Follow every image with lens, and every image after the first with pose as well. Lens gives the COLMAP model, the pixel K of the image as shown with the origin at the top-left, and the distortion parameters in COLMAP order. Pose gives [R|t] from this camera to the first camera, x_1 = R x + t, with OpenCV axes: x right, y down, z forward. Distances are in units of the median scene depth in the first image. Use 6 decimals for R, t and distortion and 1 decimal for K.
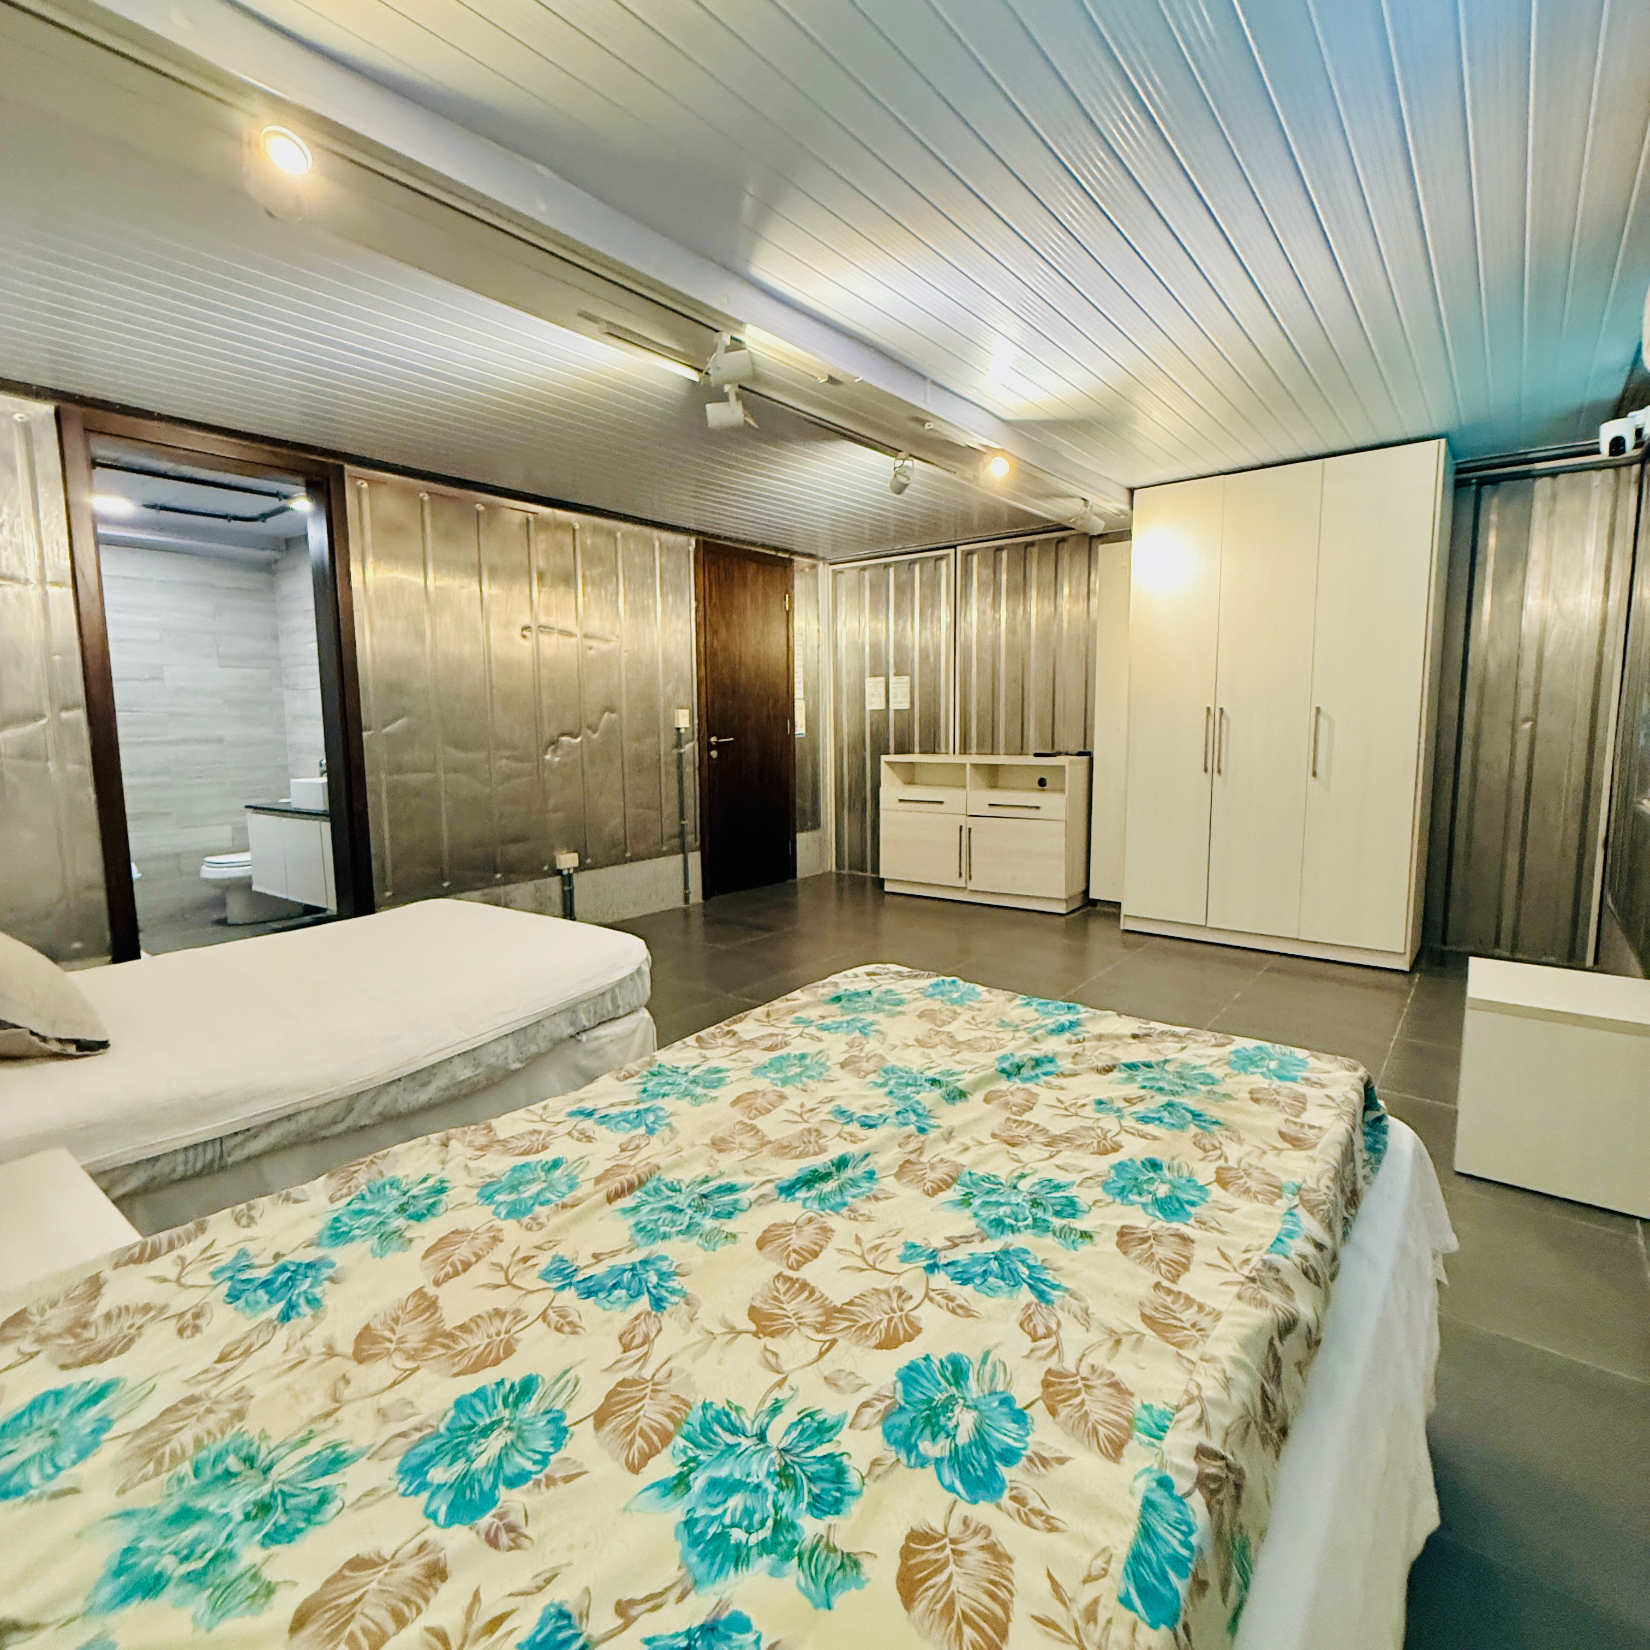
lens RADIAL K [[875.5, 0, 826.4], [0, 875.5, 815.5], [0, 0, 1]] dist [-0.002789, 0.000736]
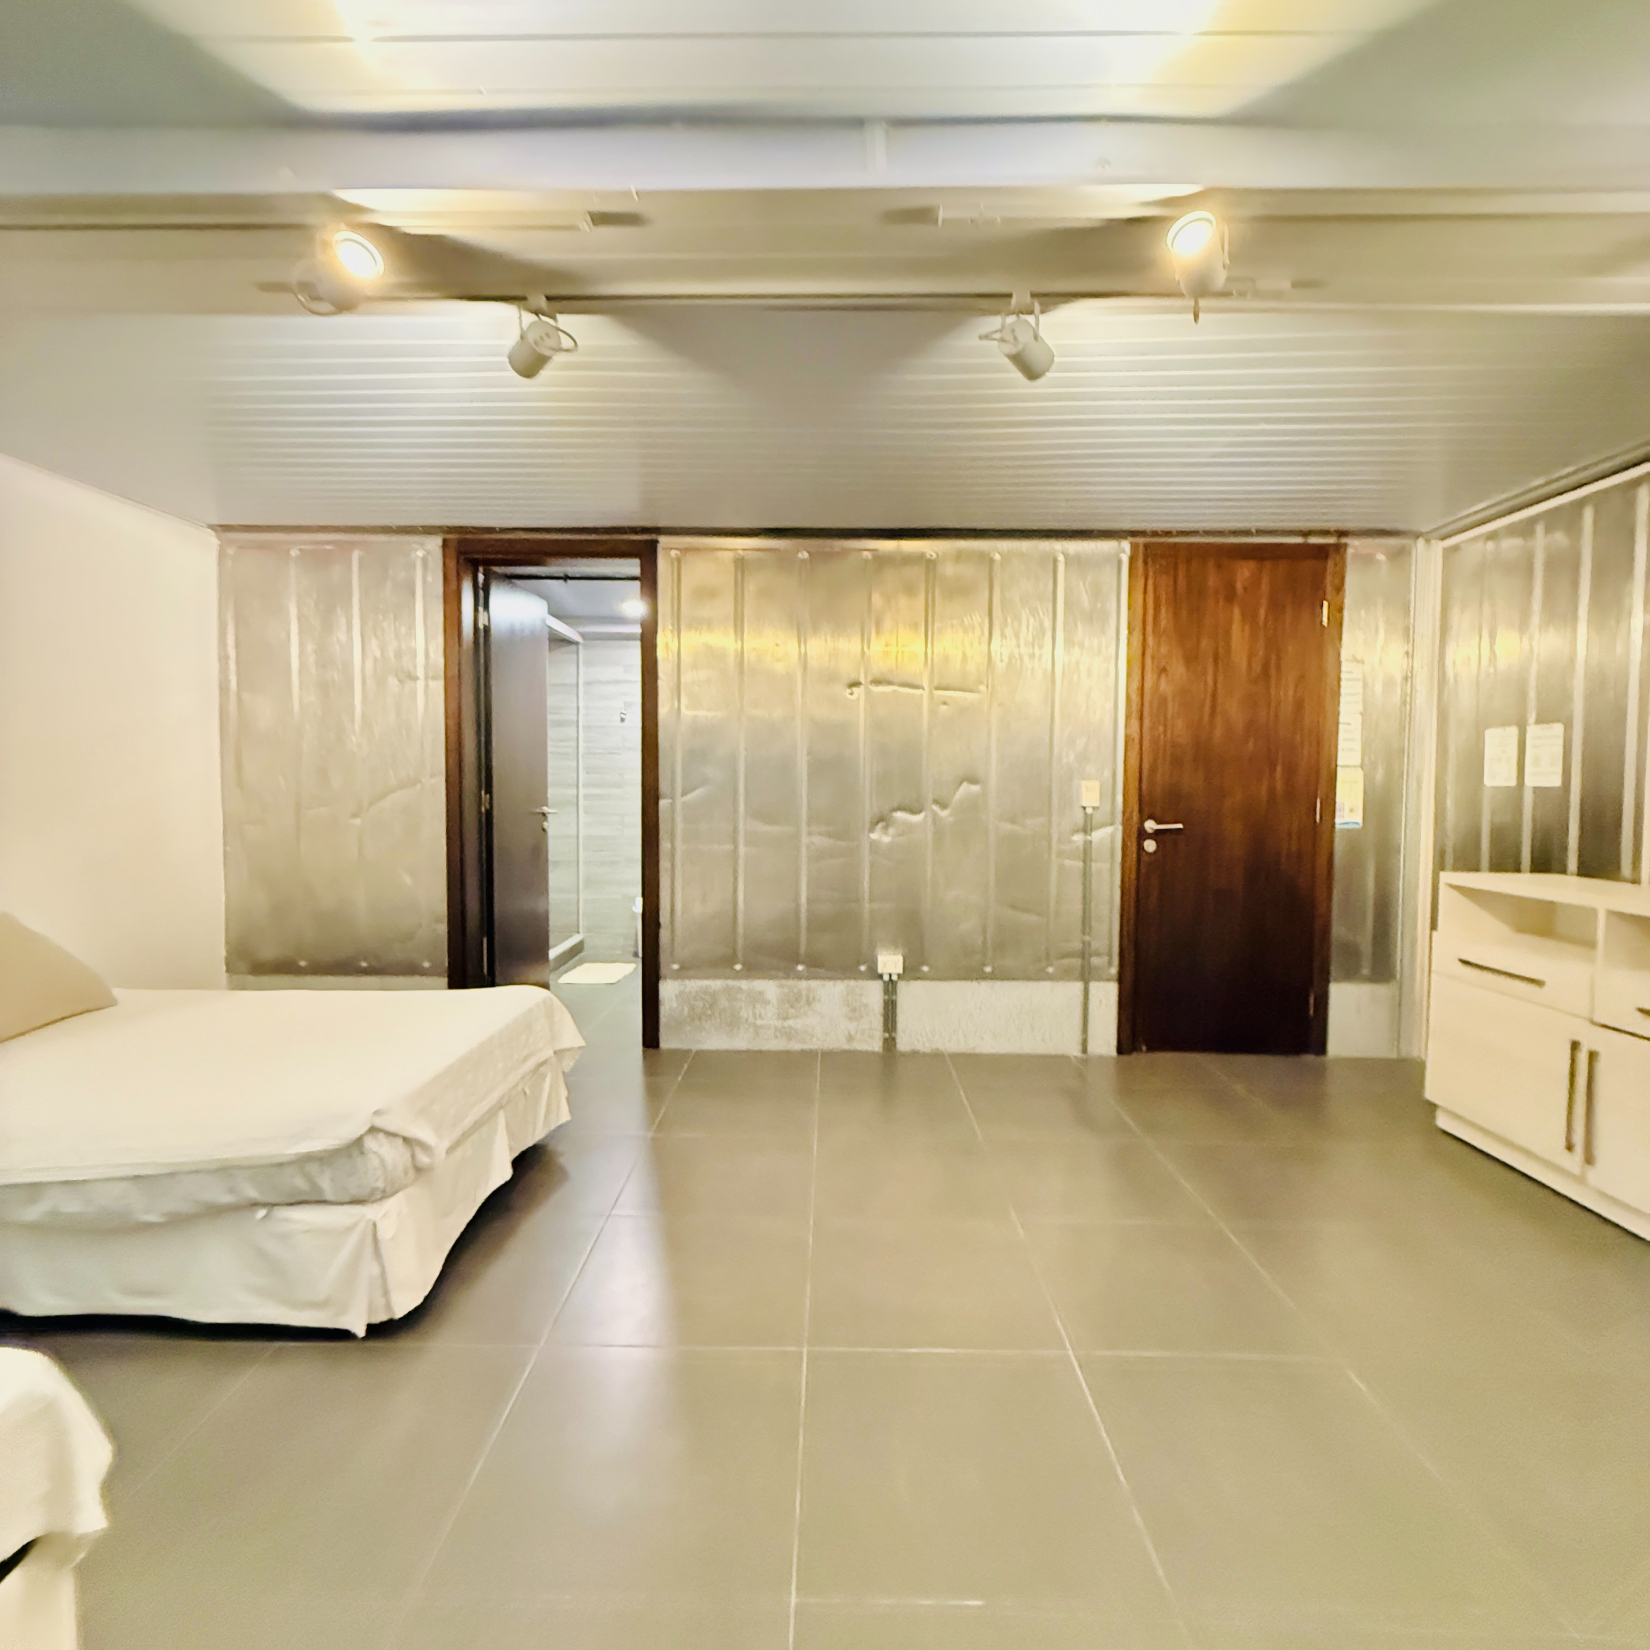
lens RADIAL K [[875.5, 0, 826.4], [0, 875.5, 815.5], [0, 0, 1]] dist [-0.002789, 0.000736]
pose [[0.608614, 0.050026, -0.791888, 0.275021], [-0.102749, 0.994576, -0.016139, -0.059643], [0.786786, 0.091189, 0.610453, 0.396249]]
